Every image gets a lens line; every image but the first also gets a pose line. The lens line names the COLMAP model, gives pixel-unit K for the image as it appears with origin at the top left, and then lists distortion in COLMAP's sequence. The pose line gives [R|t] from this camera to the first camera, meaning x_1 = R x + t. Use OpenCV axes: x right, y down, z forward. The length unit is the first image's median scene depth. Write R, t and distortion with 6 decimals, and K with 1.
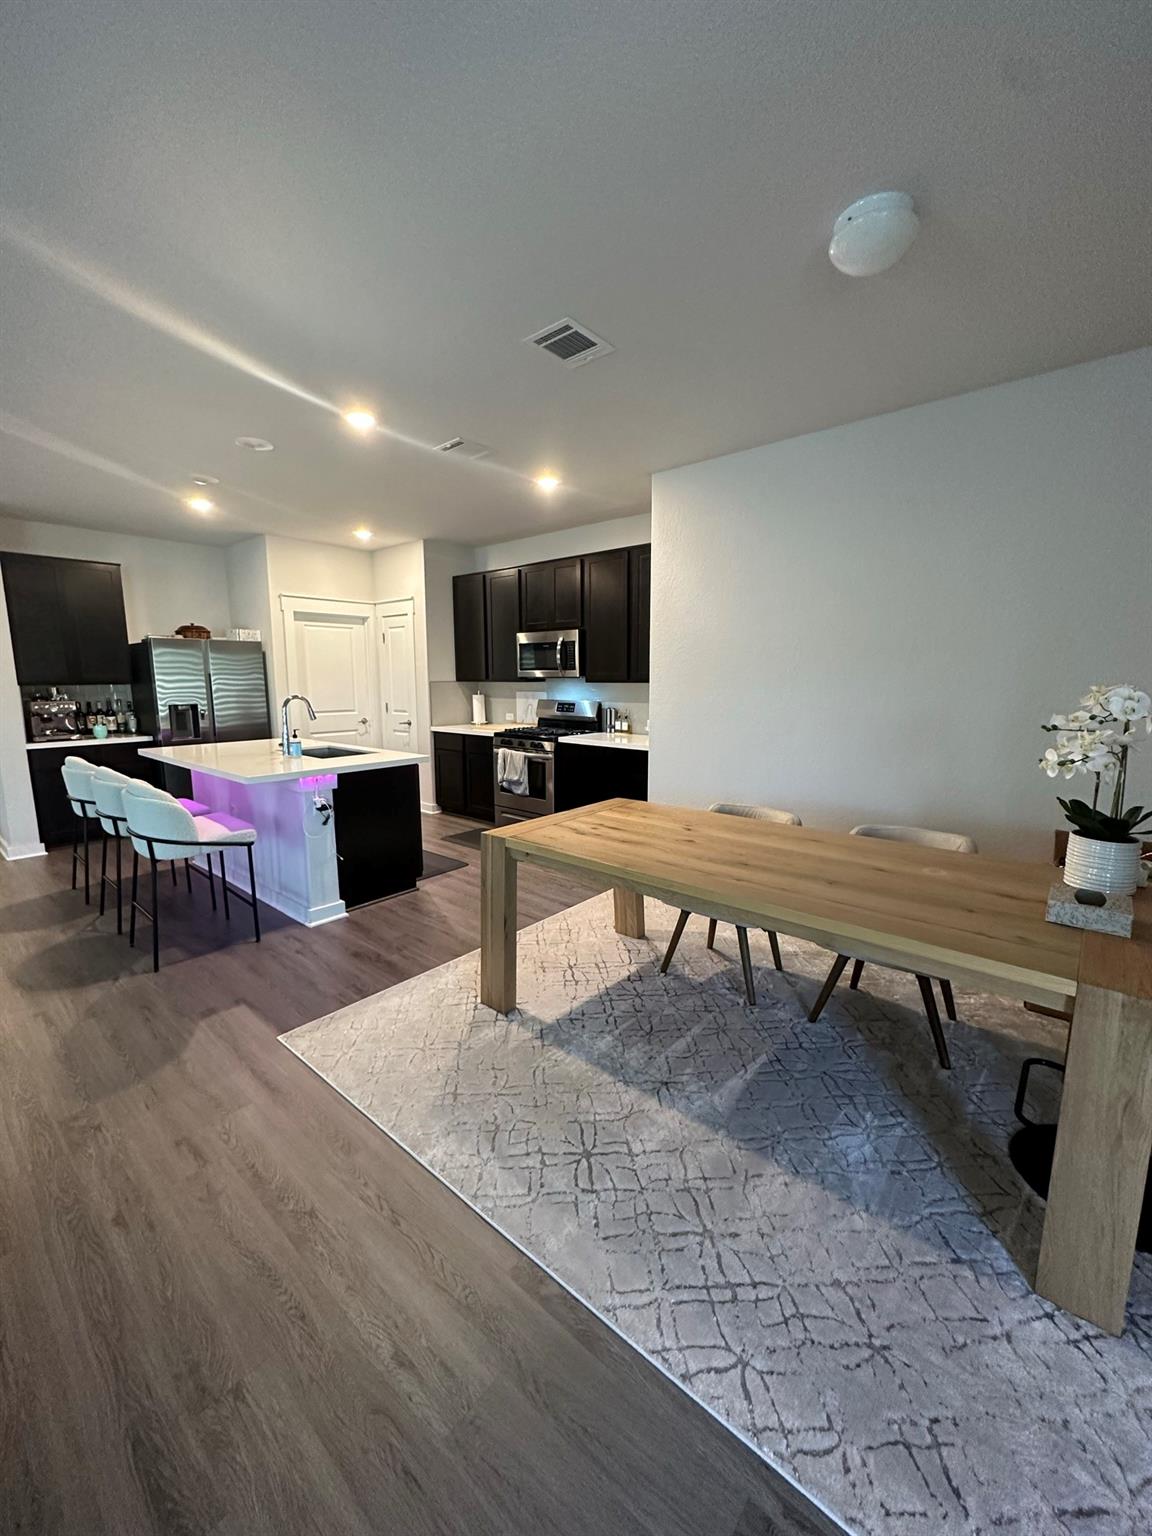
lens RADIAL K [[612.5, 0, 576.0], [0, 612.5, 768.0], [0, 0, 1]] dist [-0.006432, 0.002006]
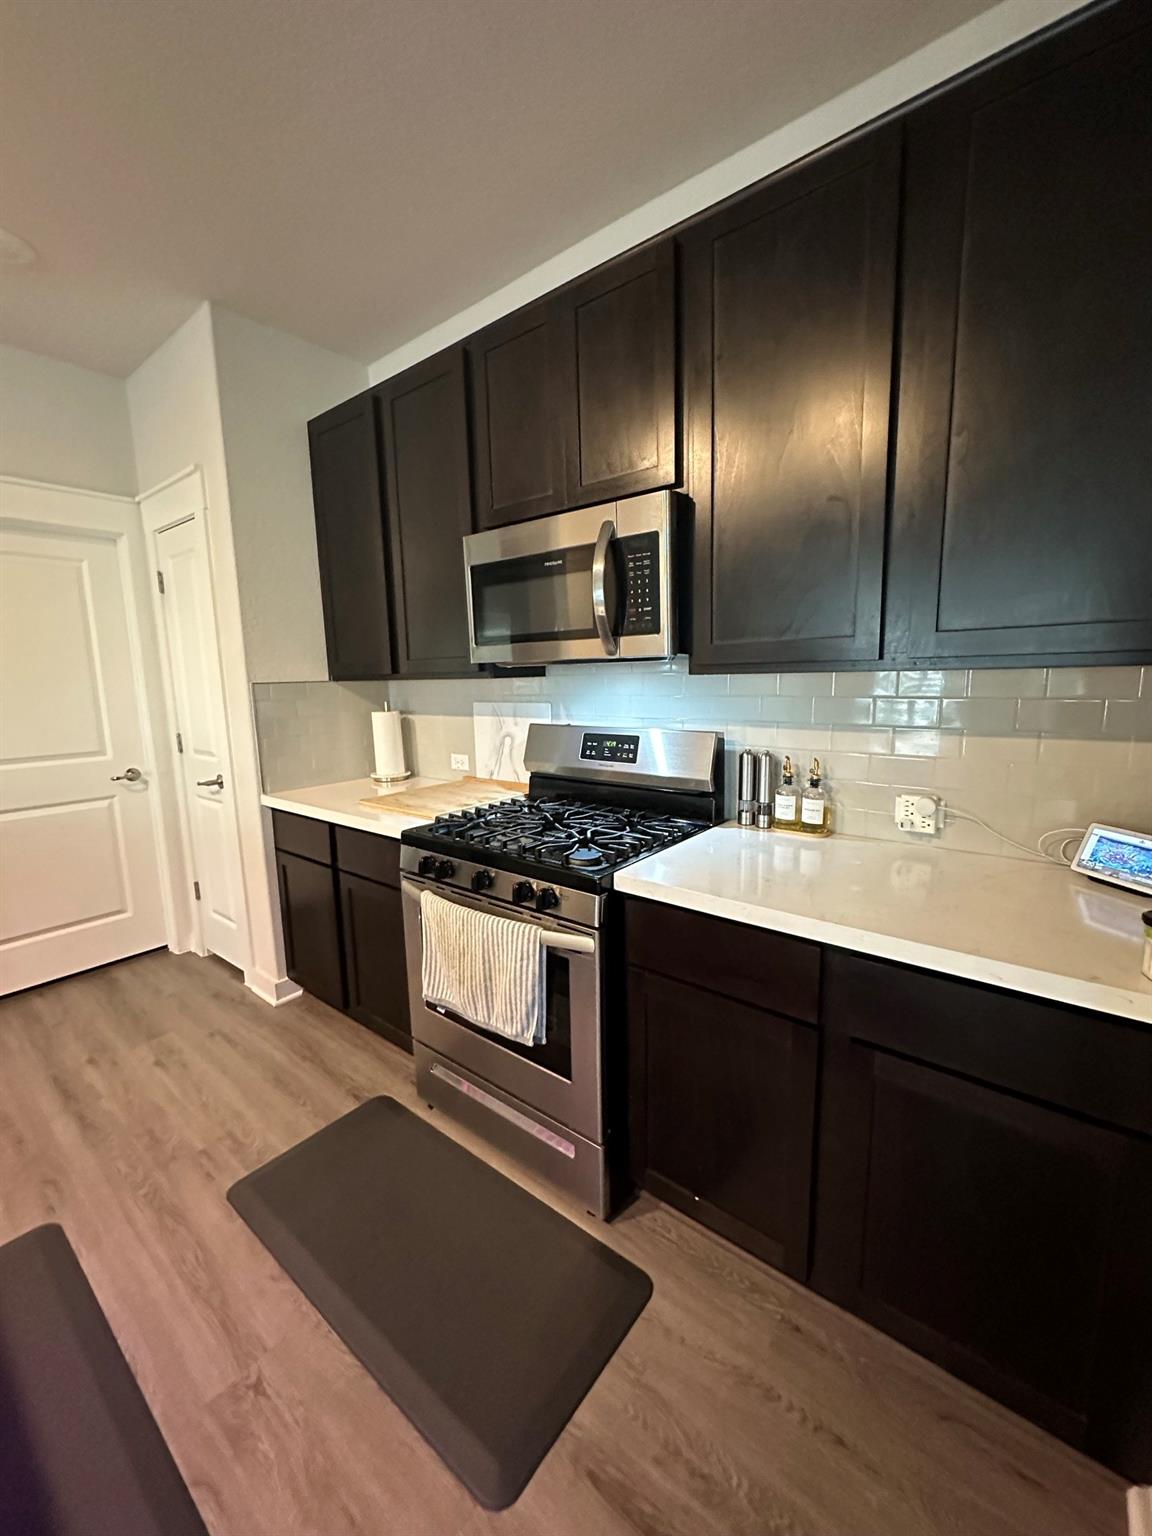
lens RADIAL K [[612.5, 0, 576.0], [0, 612.5, 768.0], [0, 0, 1]] dist [-0.006432, 0.002006]
pose [[0.999064, -0.025223, 0.035131, -0.050224], [0.025090, 0.999676, 0.004230, -0.092486], [-0.035227, -0.003345, 0.999374, 0.671585]]
